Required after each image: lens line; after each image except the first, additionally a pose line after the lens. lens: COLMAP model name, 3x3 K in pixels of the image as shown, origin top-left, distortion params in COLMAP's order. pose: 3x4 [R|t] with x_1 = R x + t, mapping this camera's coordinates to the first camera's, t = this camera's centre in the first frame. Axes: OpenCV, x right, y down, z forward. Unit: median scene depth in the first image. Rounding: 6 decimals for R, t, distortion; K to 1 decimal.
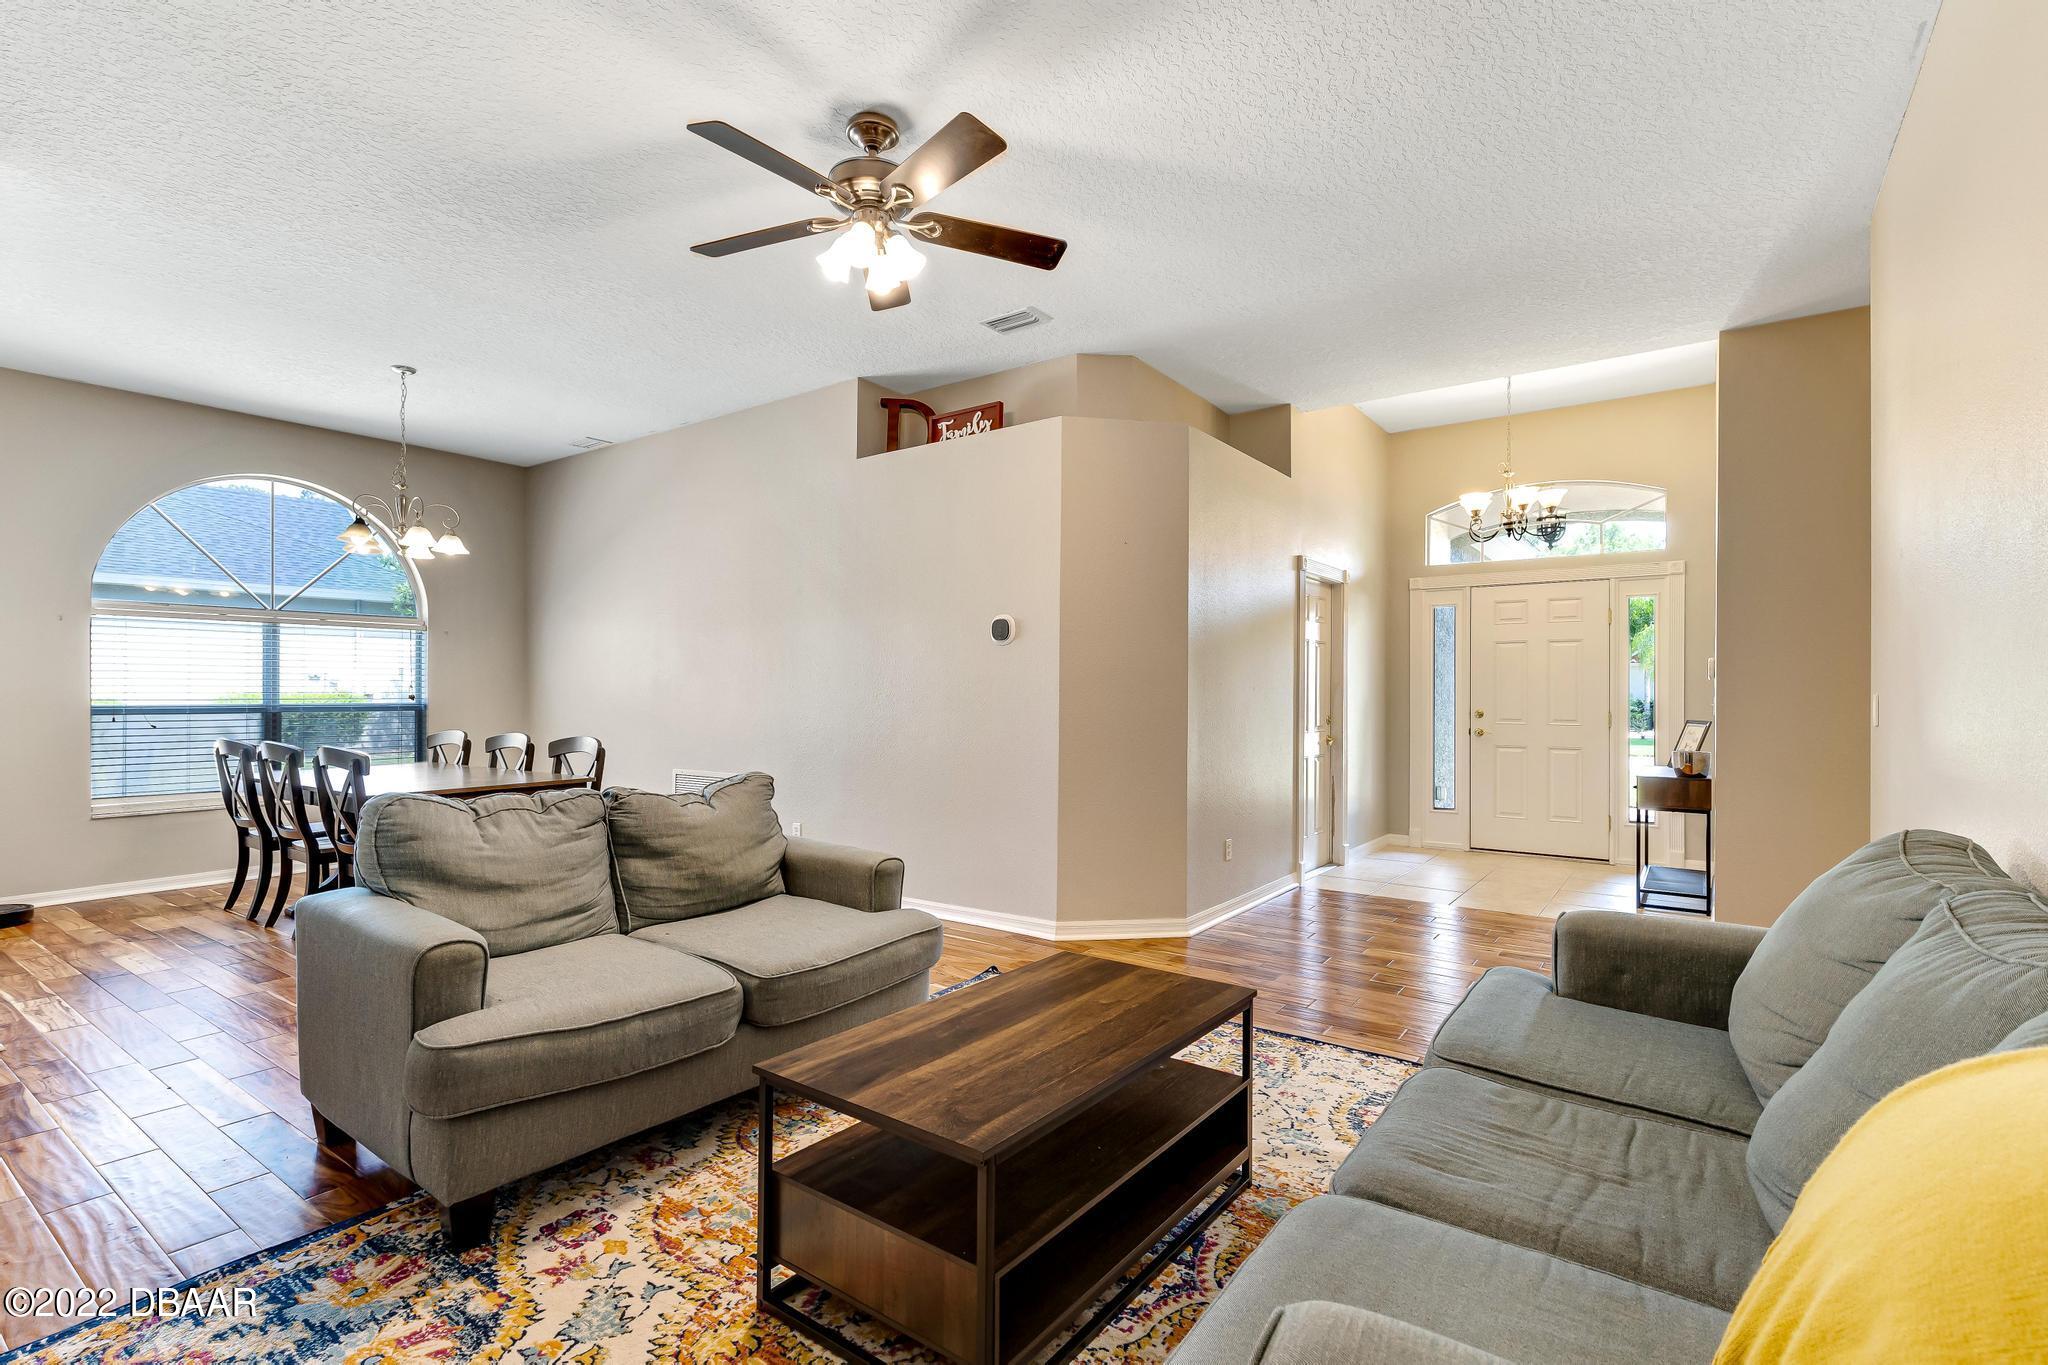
lens RADIAL K [[942.2, 0, 1027.8], [0, 942.2, 685.1], [0, 0, 1]] dist [0.008236, -0.000434]
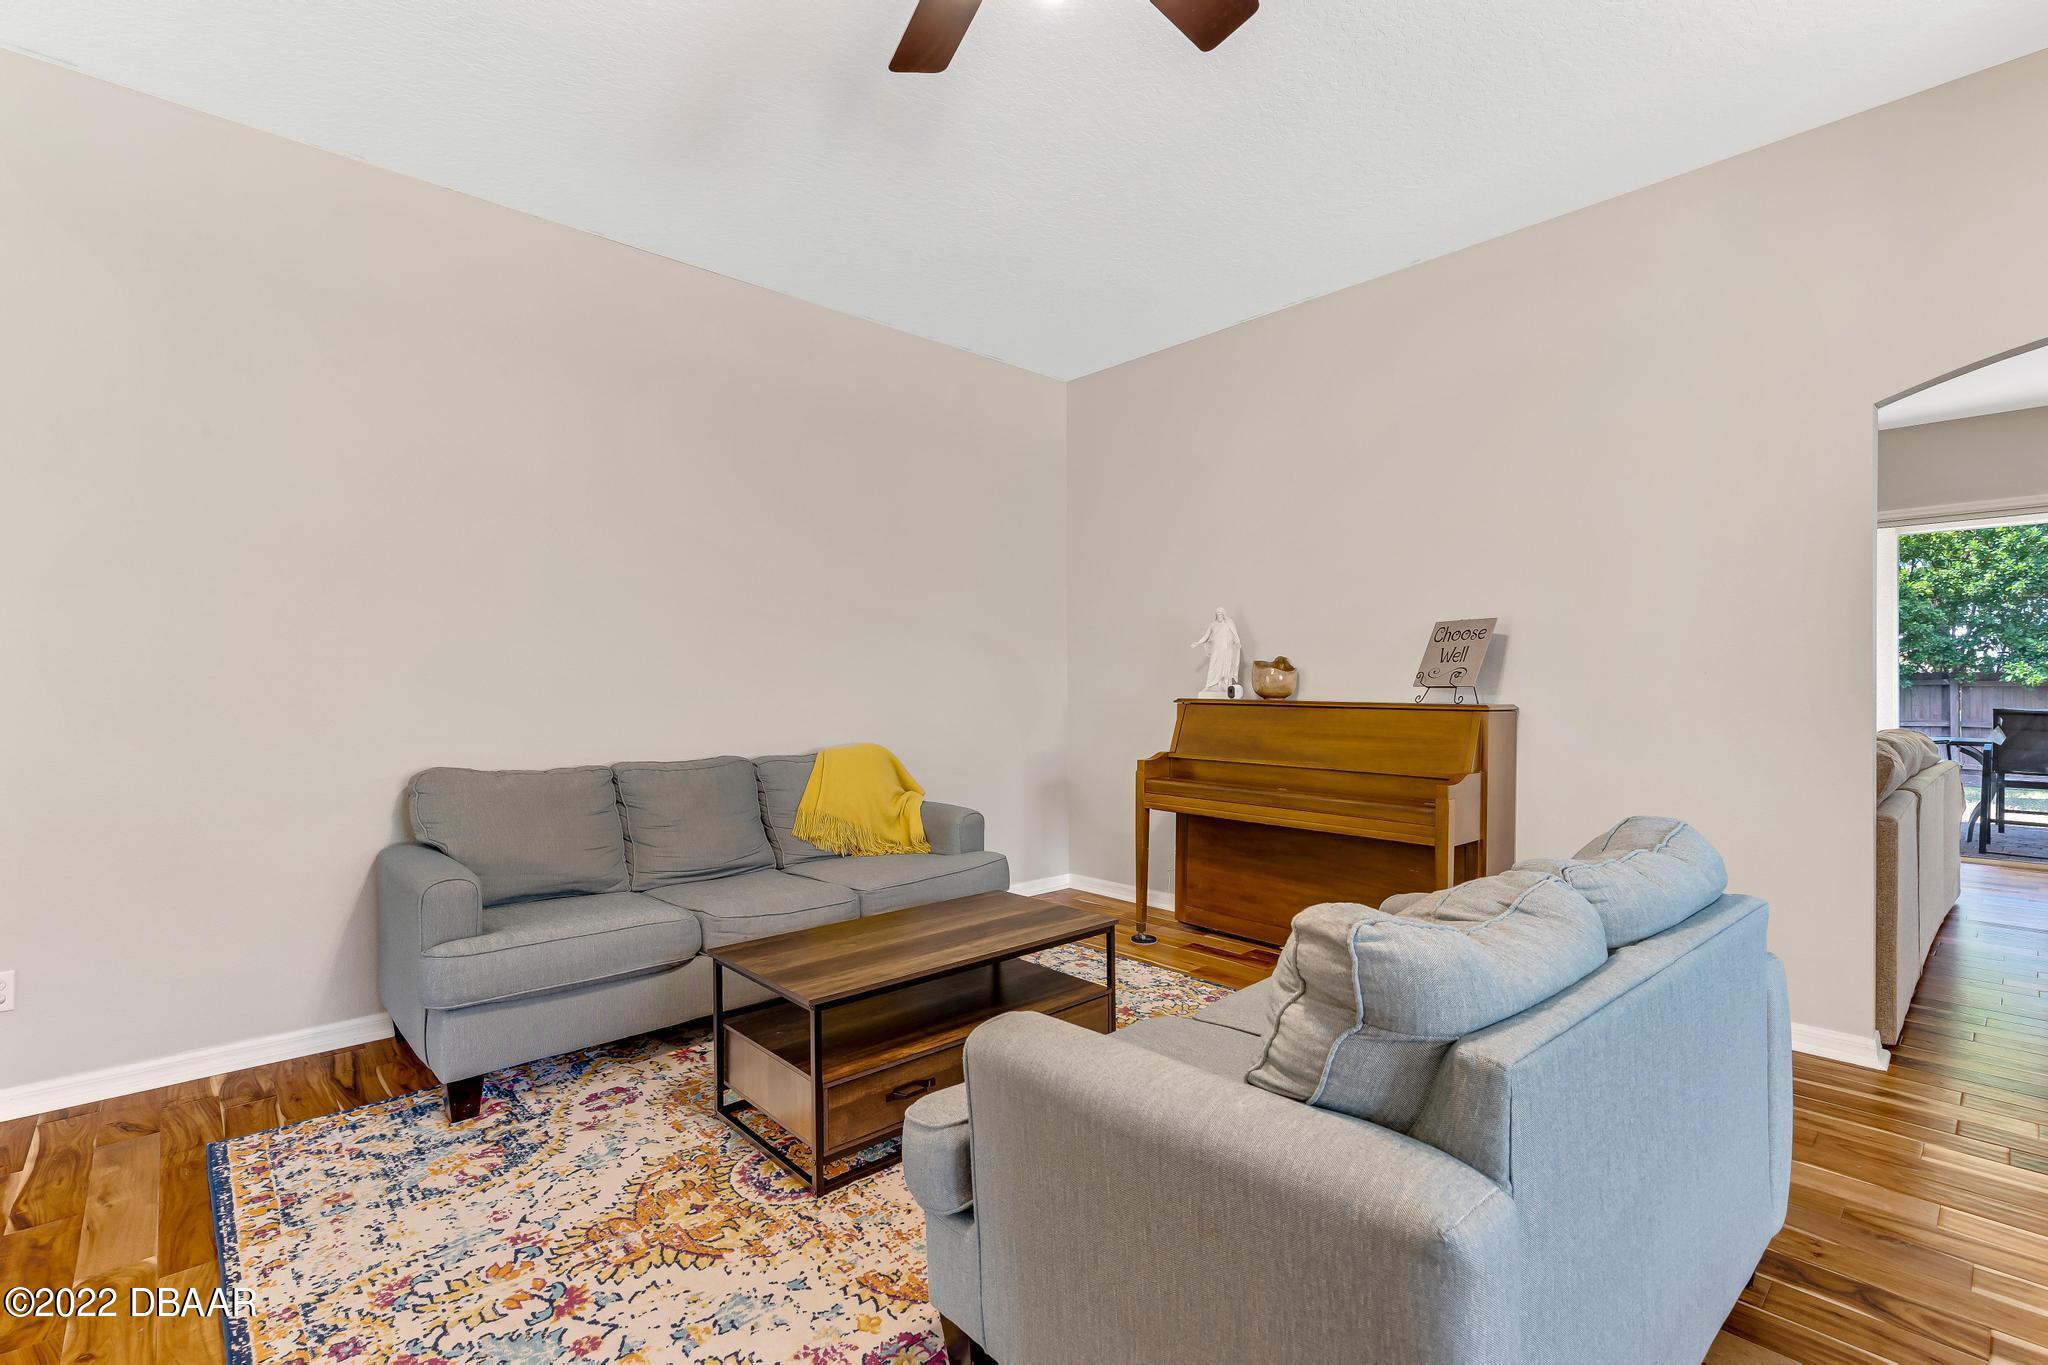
lens RADIAL K [[942.2, 0, 1014.8], [0, 942.2, 693.7], [0, 0, 1]] dist [0.008236, -0.000434]
pose [[-0.977694, -0.000142, 0.210035, -0.279608], [-0.000775, 0.999995, -0.002931, 0.014204], [-0.210034, -0.003029, -0.977689, 1.594437]]
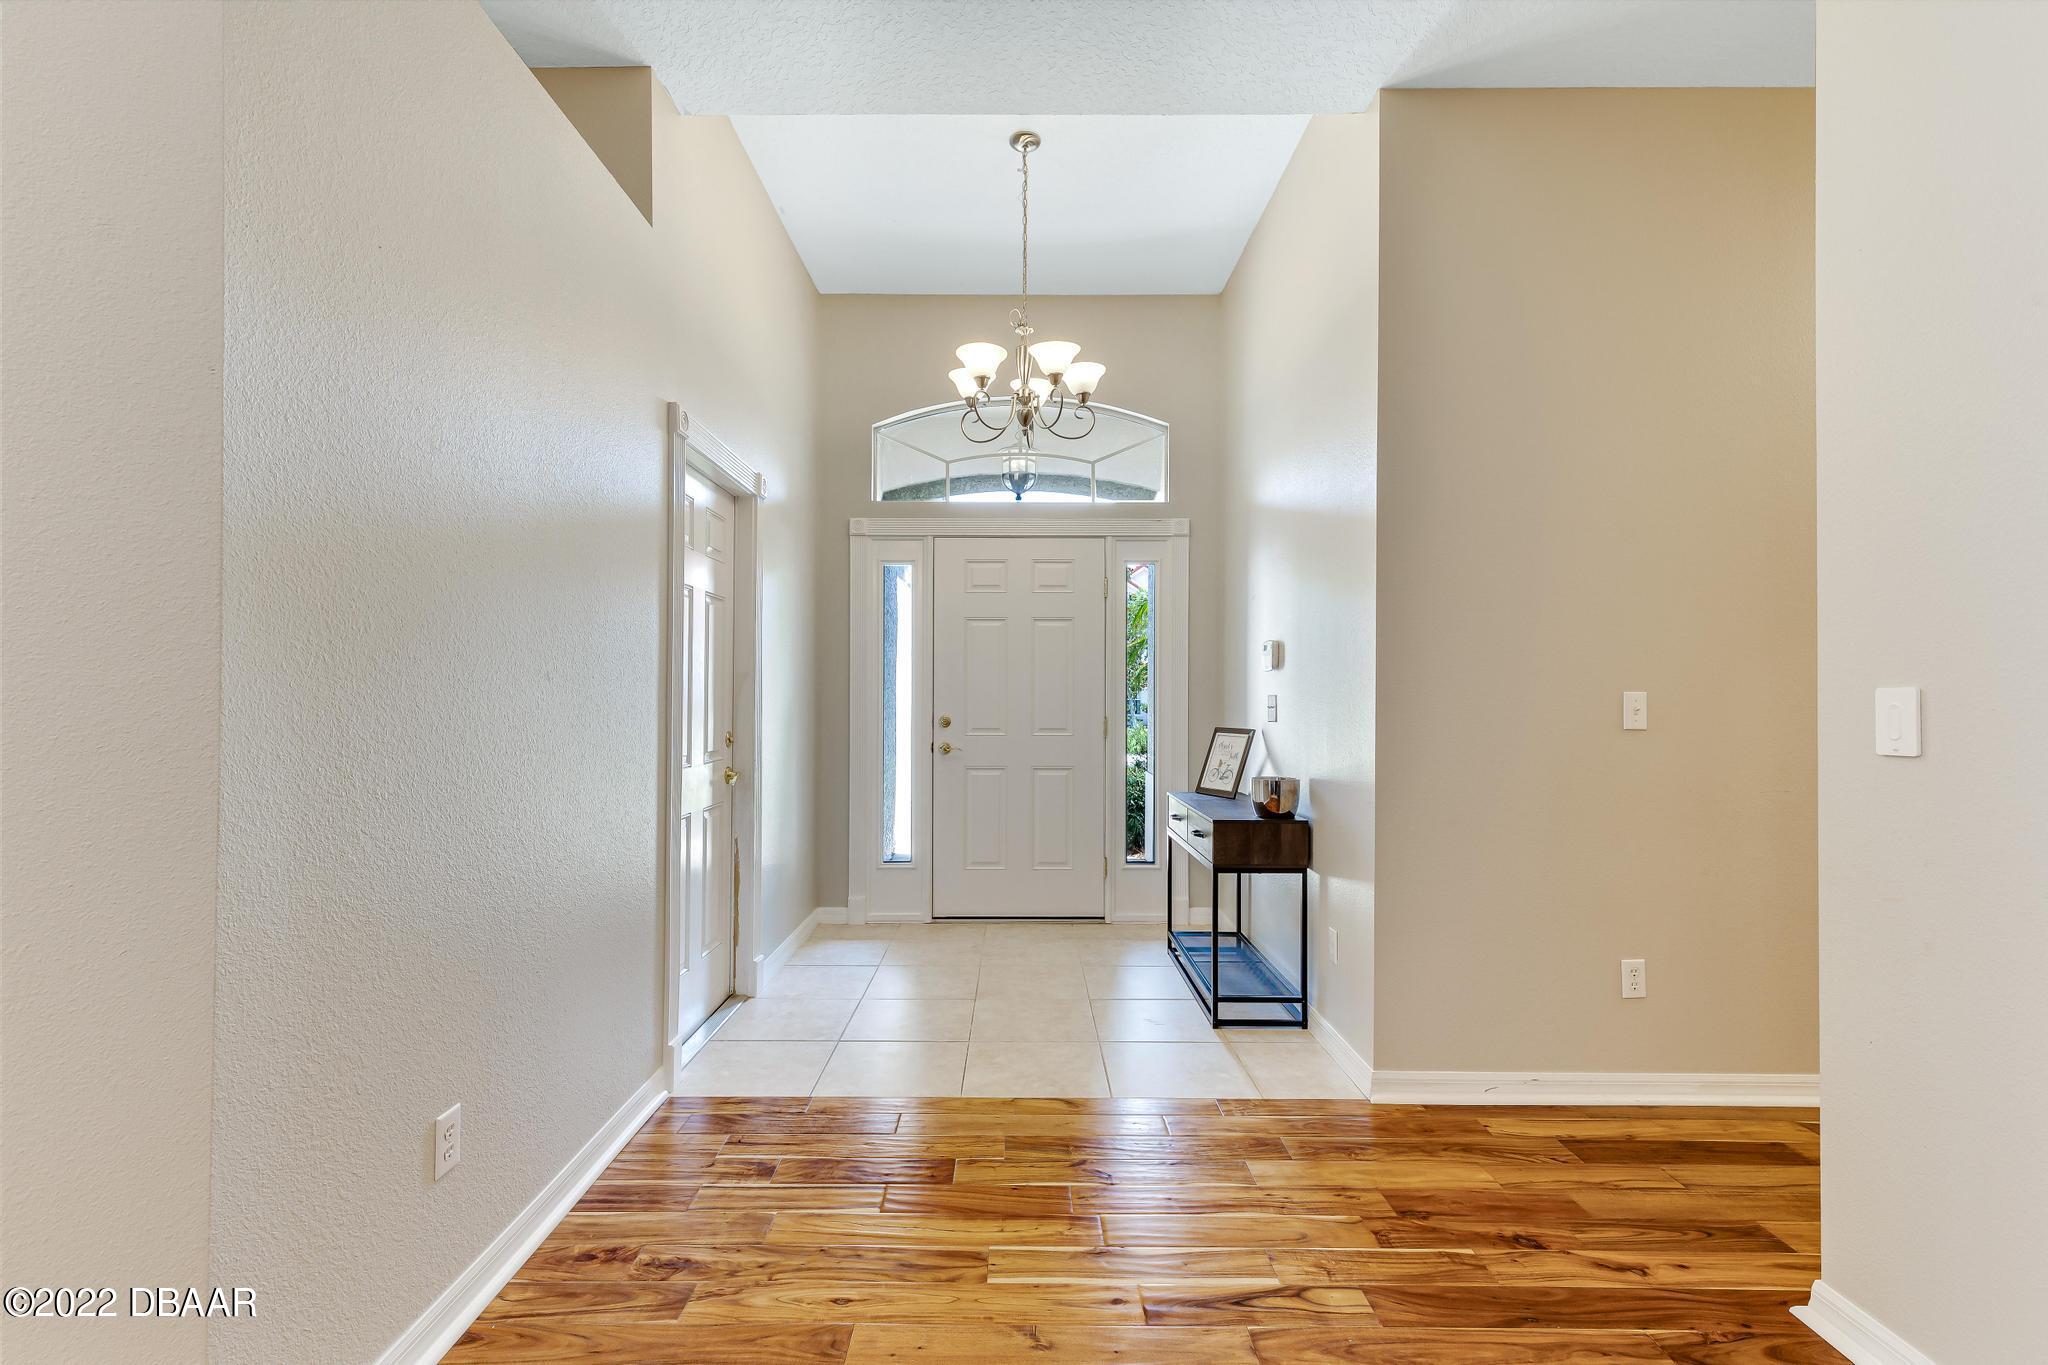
lens RADIAL K [[942.2, 0, 1020.5], [0, 942.2, 687.0], [0, 0, 1]] dist [0.008236, -0.000434]
pose [[0.814655, 0.005221, 0.579923, 0.173205], [-0.004900, 0.999986, -0.002119, 0.008955], [-0.579926, -0.001116, 0.814668, 0.566604]]
